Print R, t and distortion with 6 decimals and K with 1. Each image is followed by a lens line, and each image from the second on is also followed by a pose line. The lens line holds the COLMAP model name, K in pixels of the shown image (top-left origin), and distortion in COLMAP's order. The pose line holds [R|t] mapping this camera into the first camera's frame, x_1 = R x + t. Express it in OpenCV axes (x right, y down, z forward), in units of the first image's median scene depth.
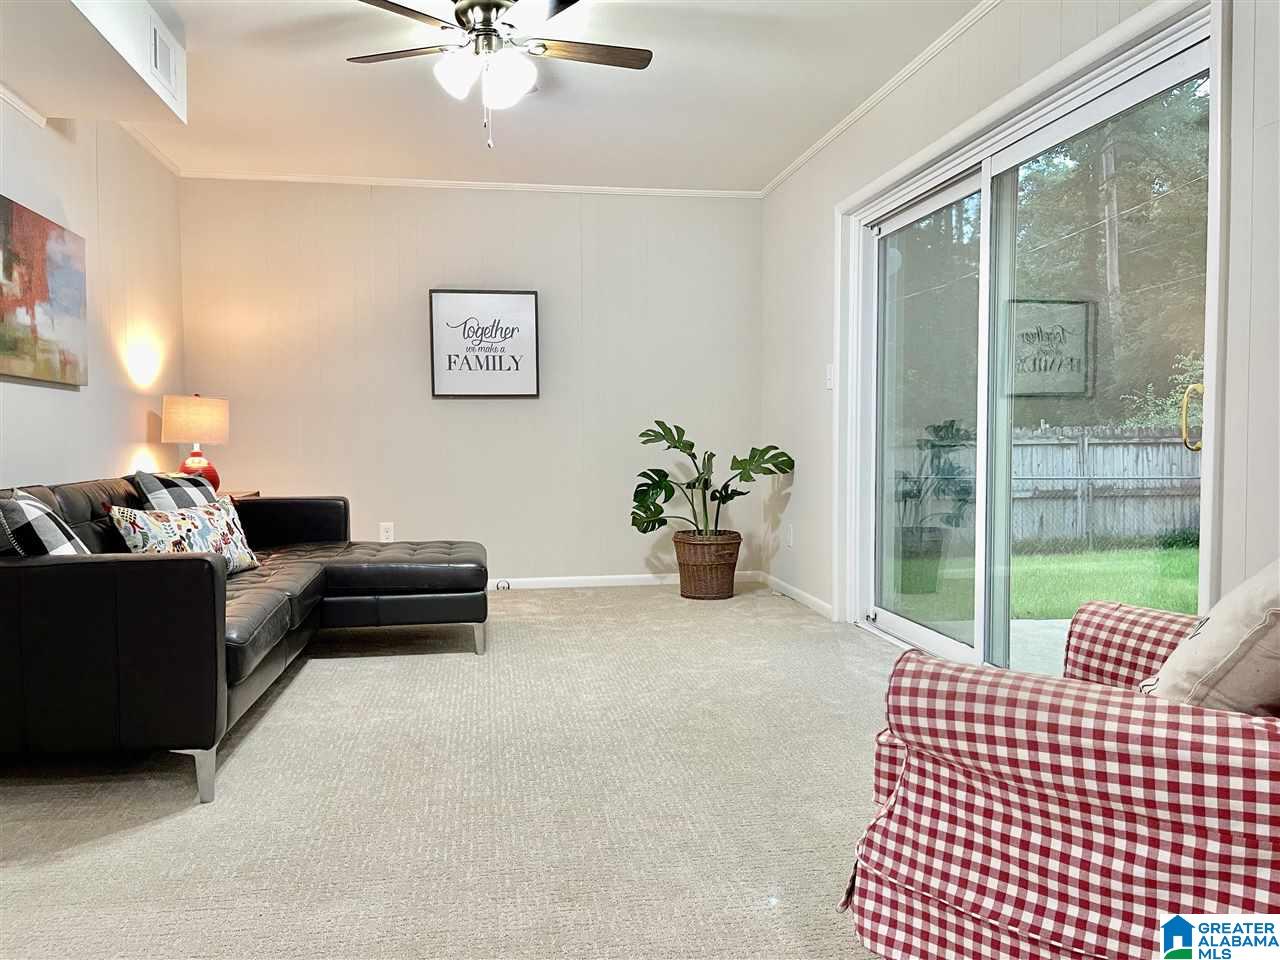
lens RADIAL K [[975.3, 0, 643.2], [0, 975.3, 477.9], [0, 0, 1]] dist [0.046120, -0.073320]
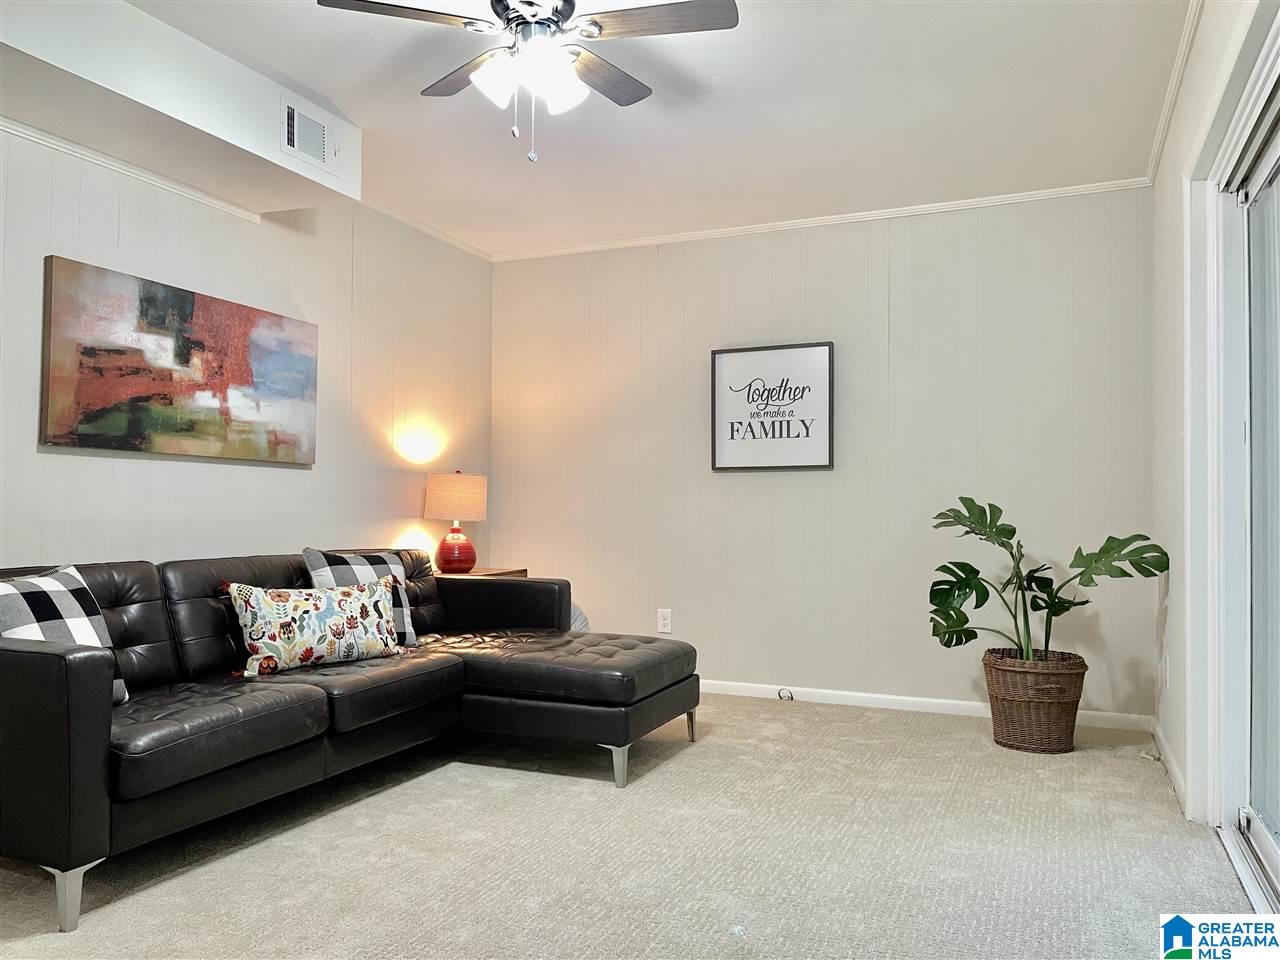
lens RADIAL K [[975.3, 0, 600.1], [0, 975.3, 479.9], [0, 0, 1]] dist [0.046120, -0.073320]
pose [[0.838693, -0.007983, -0.544547, 0.258948], [-0.032557, 0.997369, -0.064765, -0.019392], [0.543631, 0.072046, 0.836226, 0.296594]]
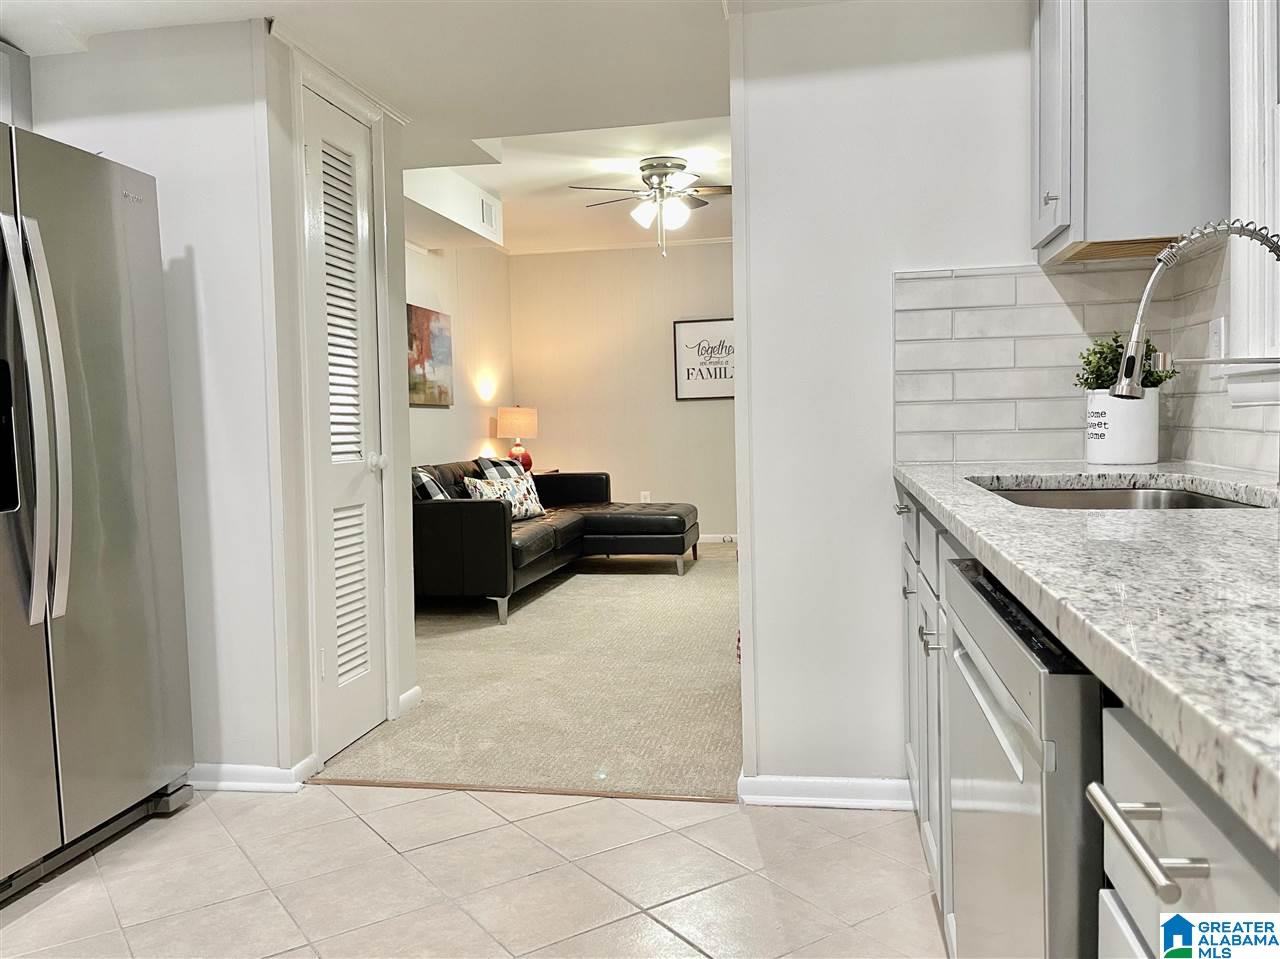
lens RADIAL K [[975.3, 0, 614.0], [0, 975.3, 483.4], [0, 0, 1]] dist [0.046120, -0.073320]
pose [[0.933913, 0.001327, -0.357497, 0.274362], [0.007827, 0.999678, 0.024158, 0.000004], [0.357413, -0.025360, 0.933602, -0.440361]]
